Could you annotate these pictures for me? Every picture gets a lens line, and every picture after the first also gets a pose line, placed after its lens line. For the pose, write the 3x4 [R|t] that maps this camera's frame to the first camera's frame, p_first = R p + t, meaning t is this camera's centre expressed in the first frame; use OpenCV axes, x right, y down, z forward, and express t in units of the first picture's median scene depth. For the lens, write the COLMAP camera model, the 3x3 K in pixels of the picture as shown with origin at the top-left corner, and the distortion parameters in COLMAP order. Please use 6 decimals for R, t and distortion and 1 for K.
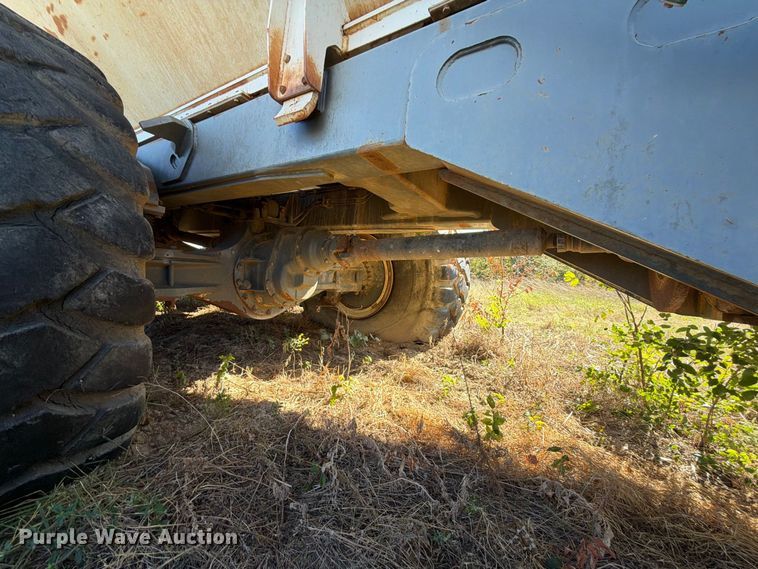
lens RADIAL K [[310.5, 0, 373.0], [0, 310.5, 283.8], [0, 0, 1]] dist [0.008605, 0.000204]
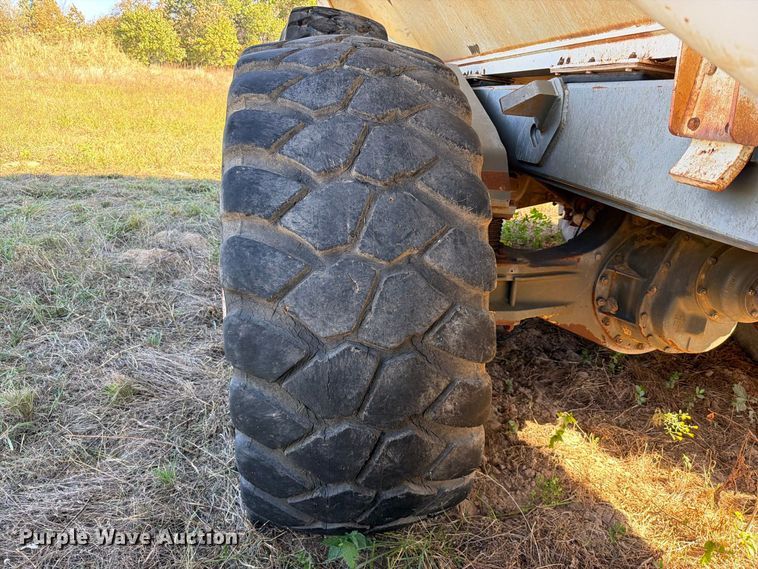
lens RADIAL K [[549.0, 0, 378.2], [0, 549.0, 285.4], [0, 0, 1]] dist [0.043630, -0.055465]
pose [[0.680556, 0.211879, -0.701393, 0.126238], [-0.039282, 0.966450, 0.253833, -0.568972], [0.731643, -0.145195, 0.666046, -0.243434]]
